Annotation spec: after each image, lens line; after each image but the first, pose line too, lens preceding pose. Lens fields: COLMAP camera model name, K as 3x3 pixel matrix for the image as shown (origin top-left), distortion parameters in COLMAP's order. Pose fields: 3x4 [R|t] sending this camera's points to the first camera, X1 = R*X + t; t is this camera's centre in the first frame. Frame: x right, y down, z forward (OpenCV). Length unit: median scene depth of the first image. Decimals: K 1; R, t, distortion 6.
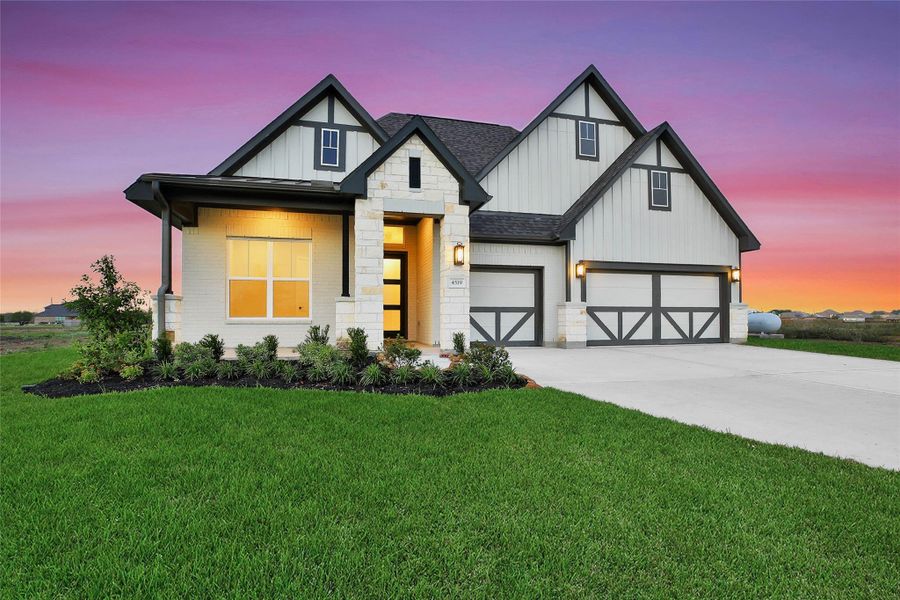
lens RADIAL K [[331.0, 0, 450.7], [0, 331.0, 296.3], [0, 0, 1]] dist [-0.002069, -0.000306]
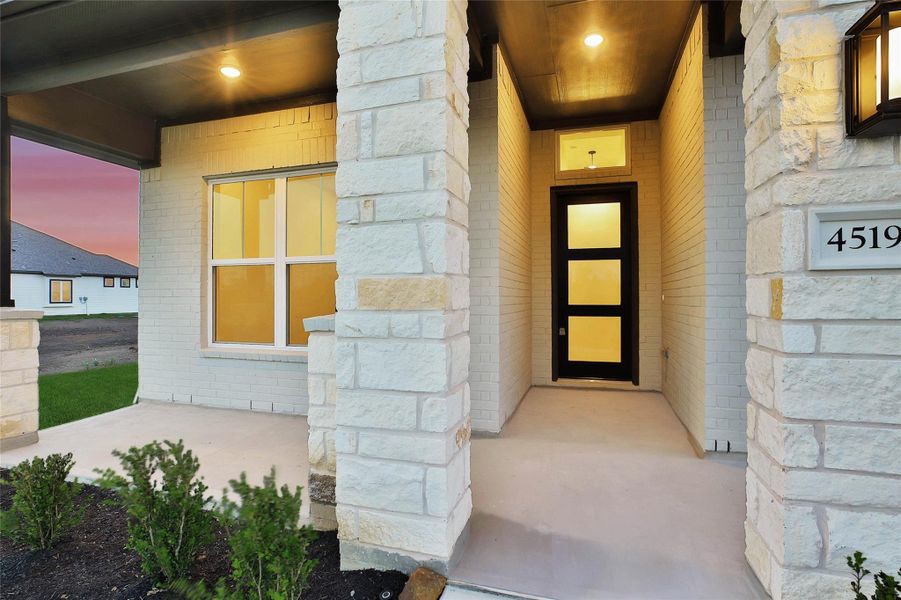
lens RADIAL K [[394.1, 0, 449.5], [0, 394.1, 285.1], [0, 0, 1]] dist [-0.001427, -0.000162]
pose [[0.804370, -0.005190, -0.594107, -0.035960], [0.018834, 0.999682, 0.016766, -0.023681], [0.593831, -0.024676, 0.804212, 0.701416]]
